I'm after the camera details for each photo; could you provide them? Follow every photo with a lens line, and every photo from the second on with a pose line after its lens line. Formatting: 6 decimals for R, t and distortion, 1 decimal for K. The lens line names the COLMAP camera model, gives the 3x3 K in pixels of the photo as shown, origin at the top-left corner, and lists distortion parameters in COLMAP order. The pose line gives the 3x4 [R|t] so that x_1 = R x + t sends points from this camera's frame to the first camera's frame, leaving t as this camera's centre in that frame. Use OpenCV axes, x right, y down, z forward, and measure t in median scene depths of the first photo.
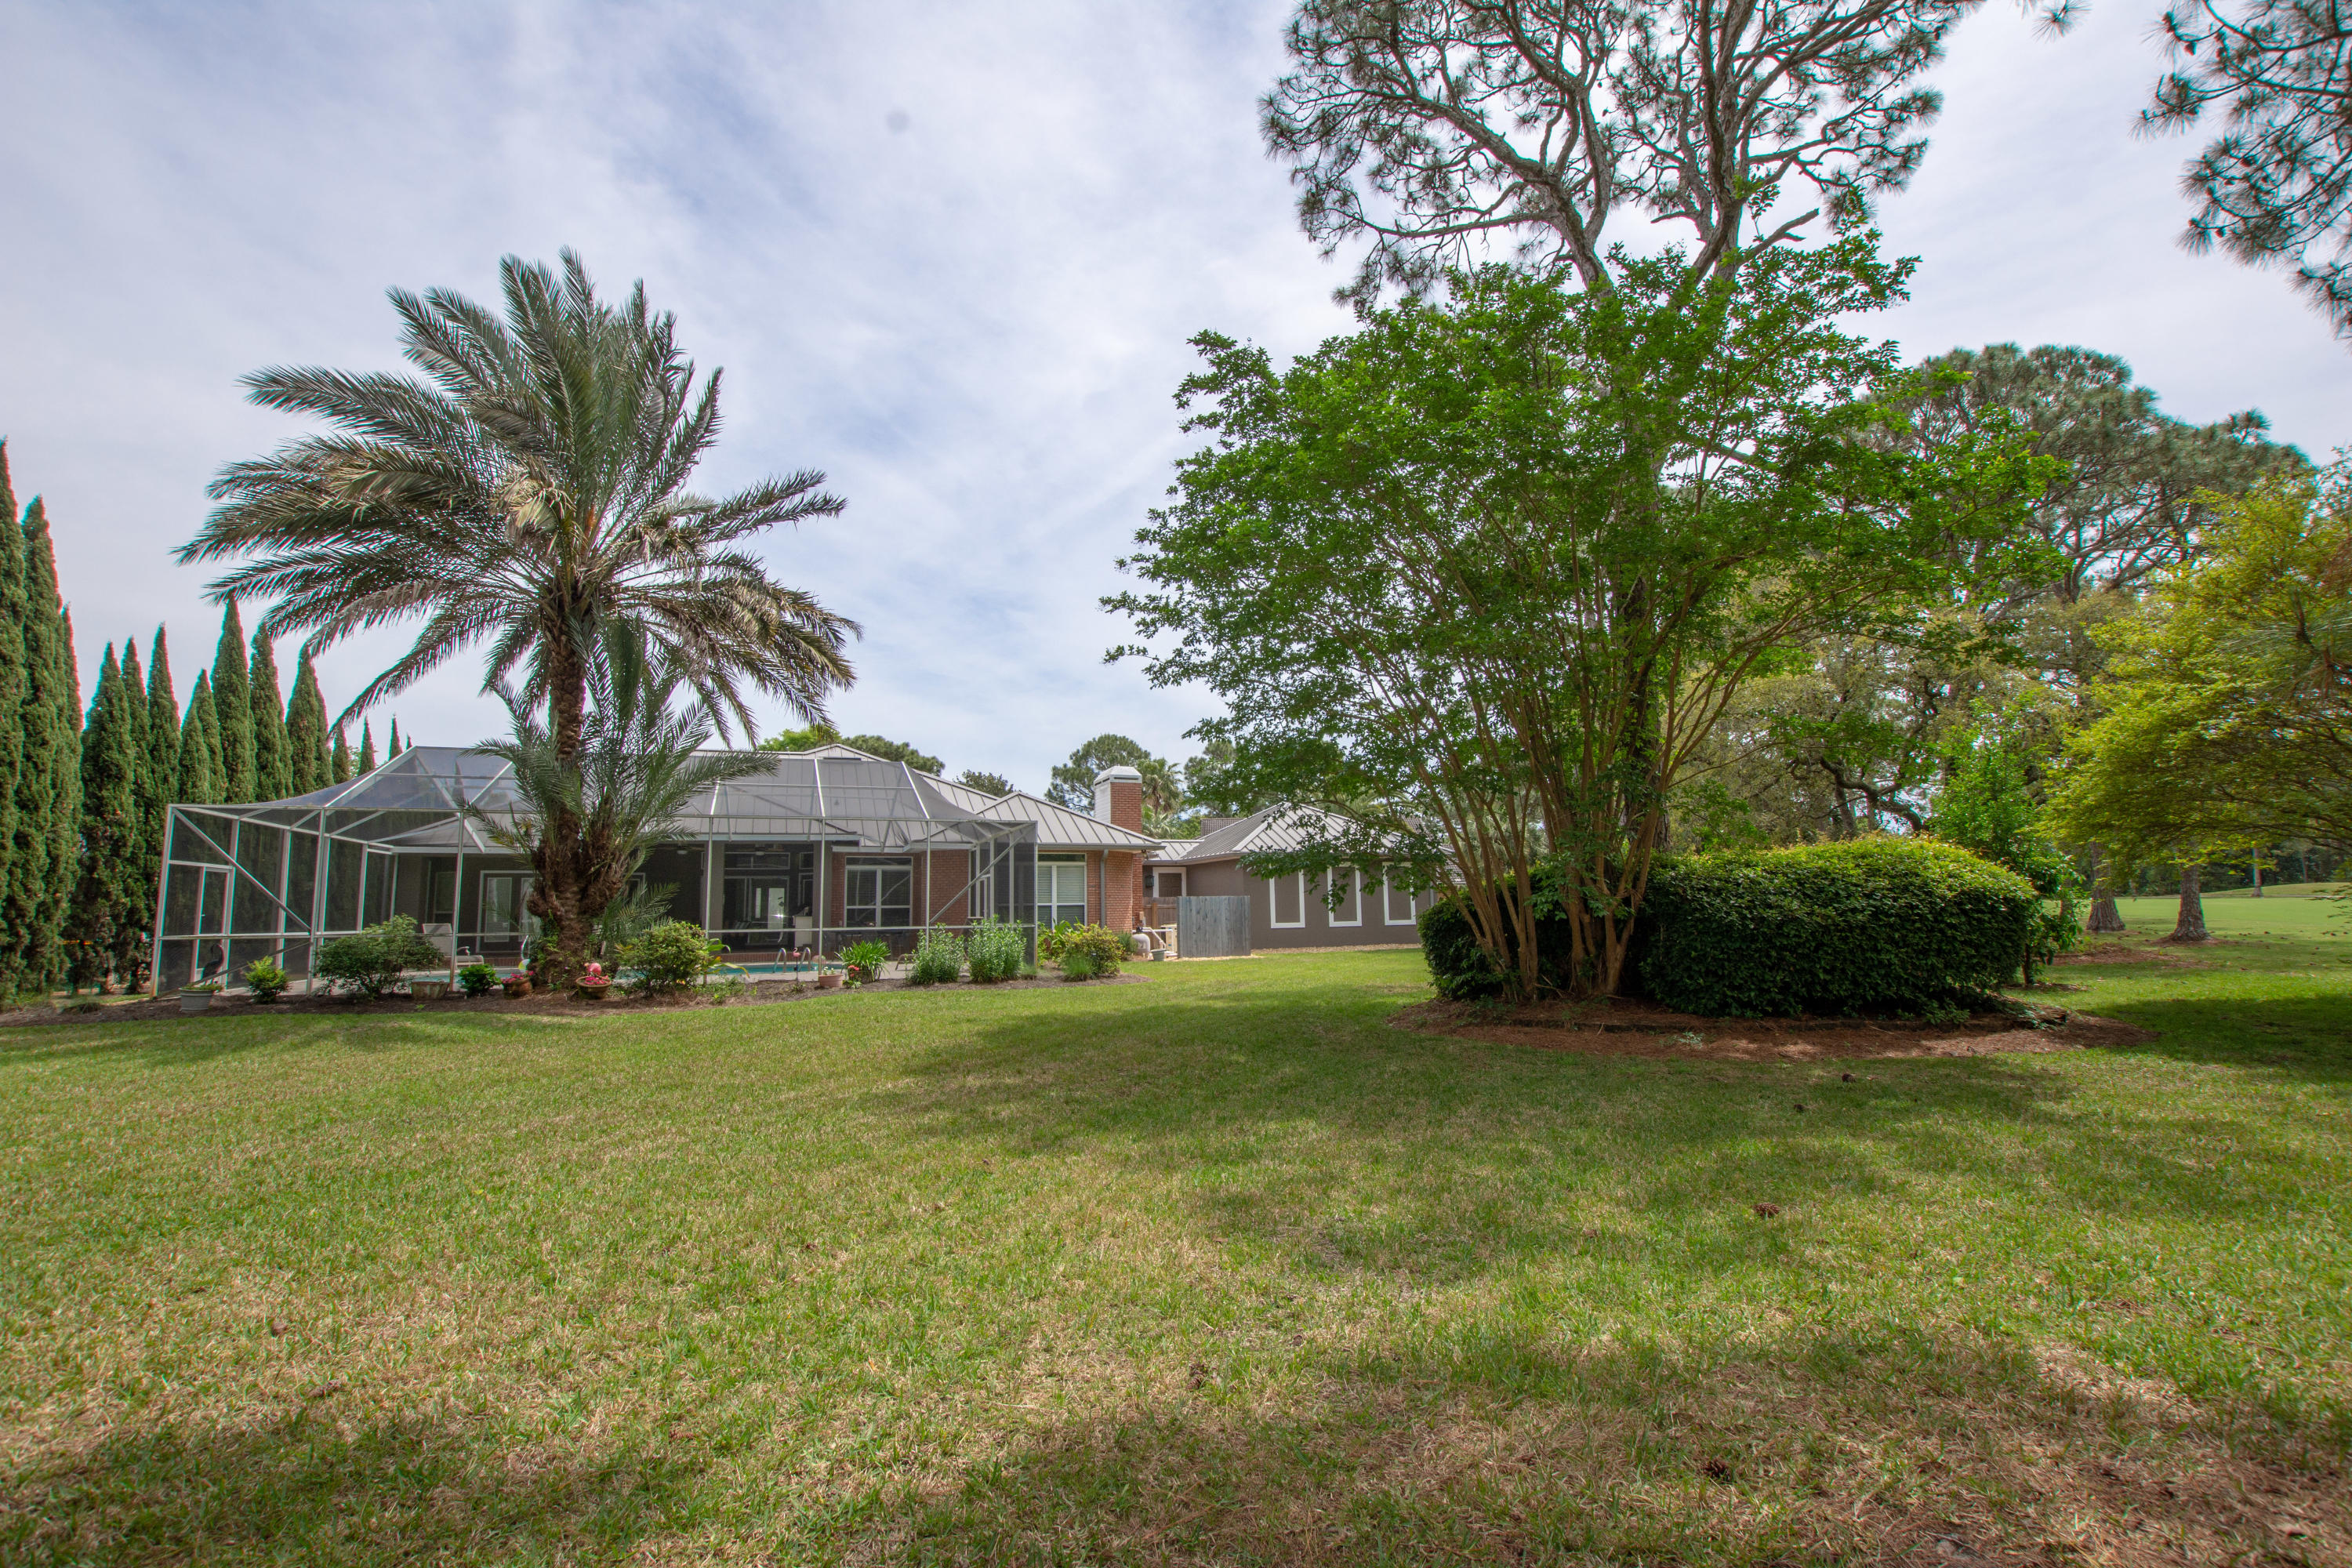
lens RADIAL K [[1050.9, 0, 1176.0], [0, 1050.9, 784.0], [0, 0, 1]] dist [-0.021685, -0.000213]
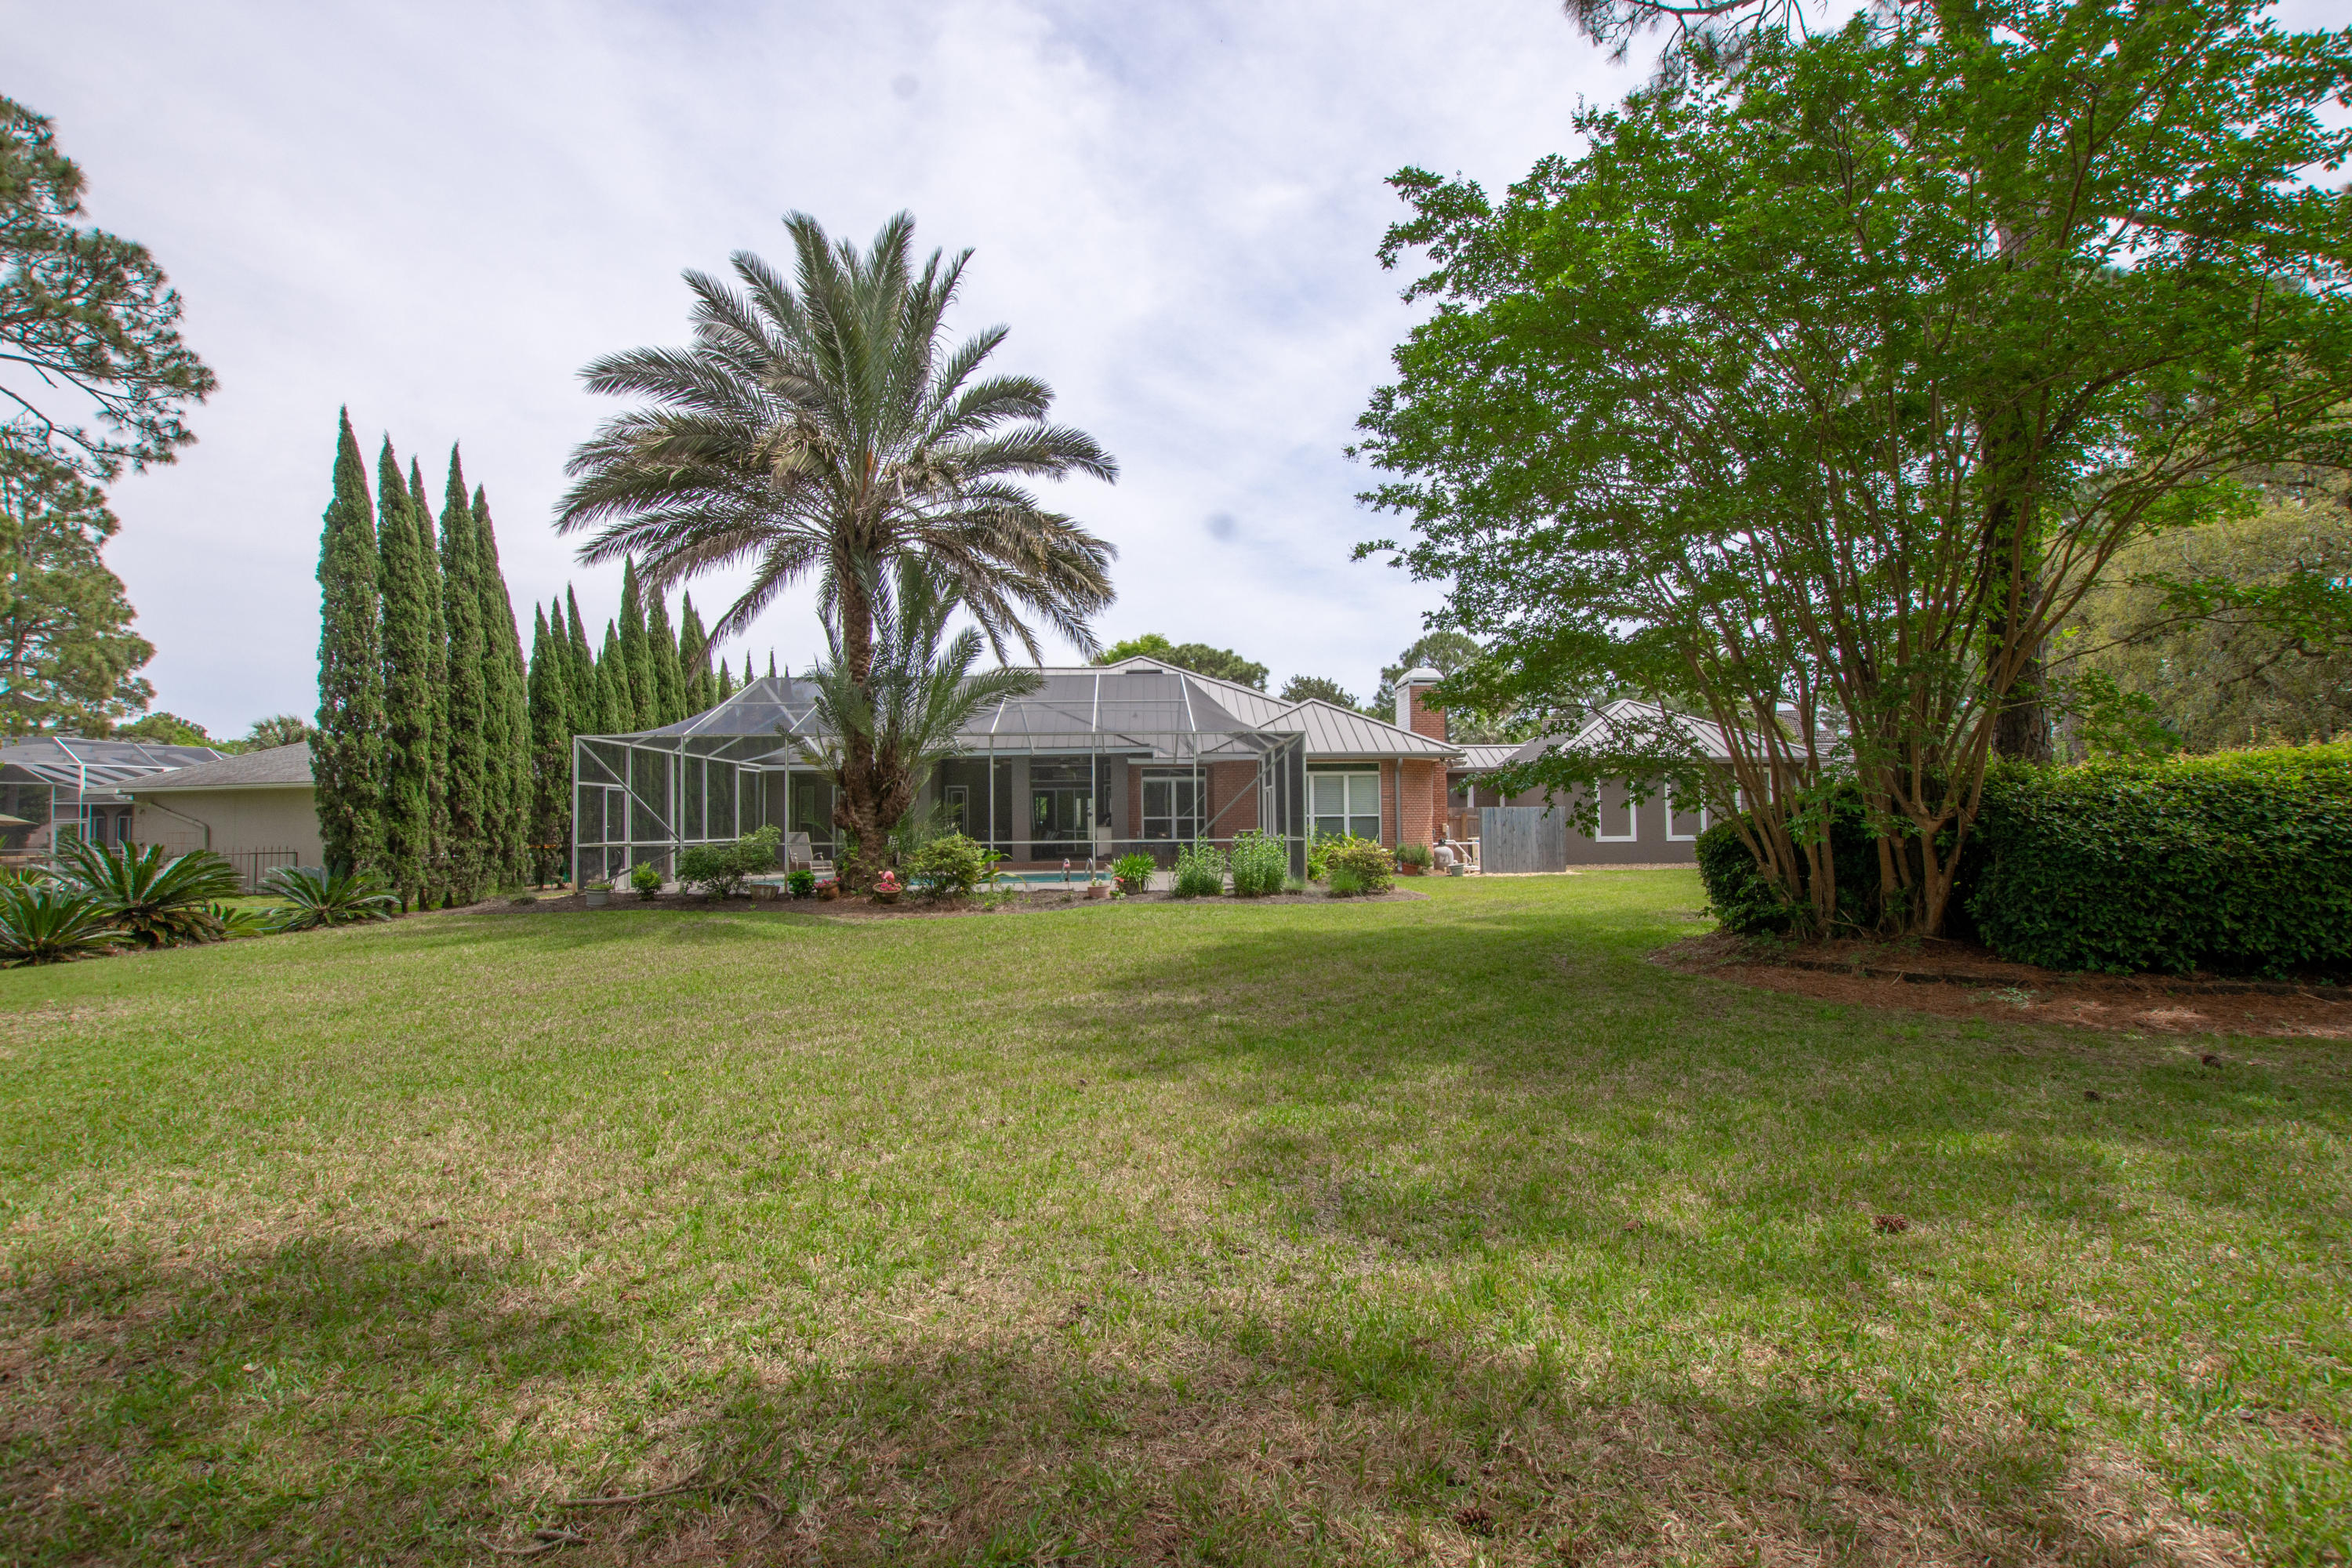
lens RADIAL K [[1089.4, 0, 1173.8], [0, 1089.4, 805.9], [0, 0, 1]] dist [-0.022955, 0.000295]
pose [[0.945357, 0.000744, -0.326037, 0.096111], [0.035020, 0.993980, 0.103810, -0.005247], [0.324152, -0.109555, 0.939640, 0.022788]]
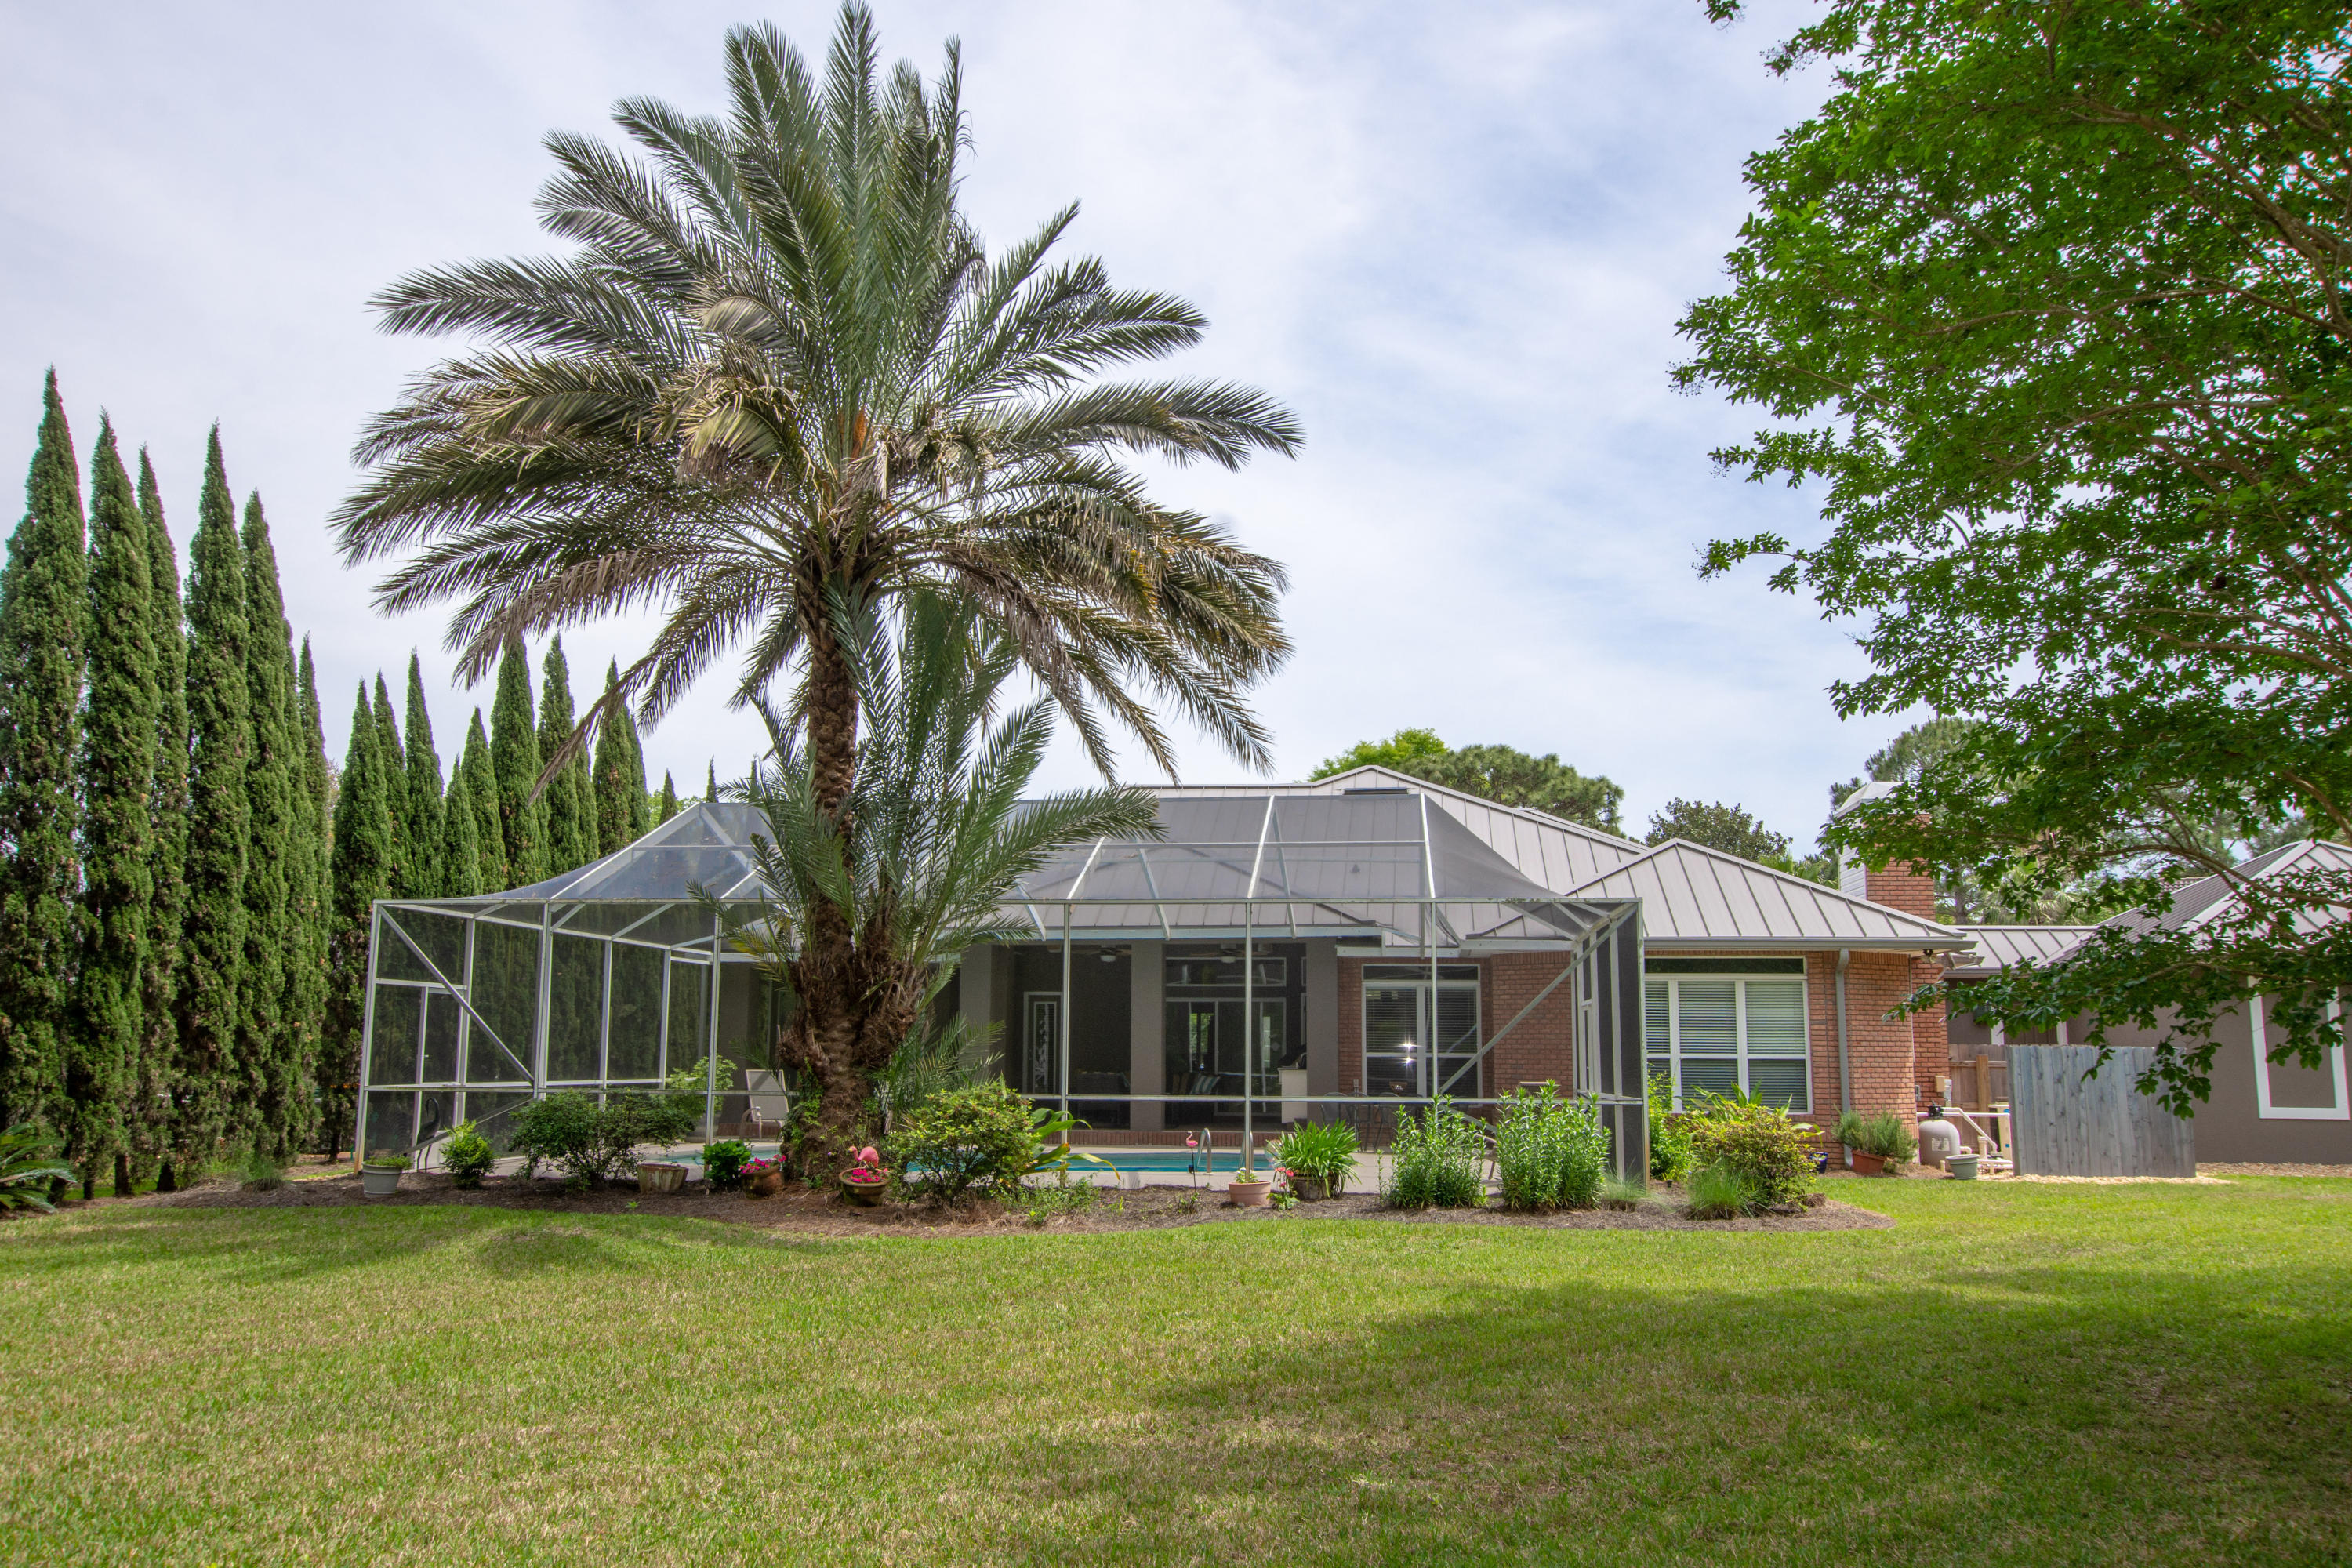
lens RADIAL K [[1867.6, 0, 1180.7], [0, 1867.6, 814.7], [0, 0, 1]] dist [-0.006717, 0.065660]
pose [[0.882513, -0.038639, -0.468698, 0.119296], [0.036108, 0.999244, -0.014388, -0.000836], [0.468900, -0.004227, 0.883241, 0.108456]]
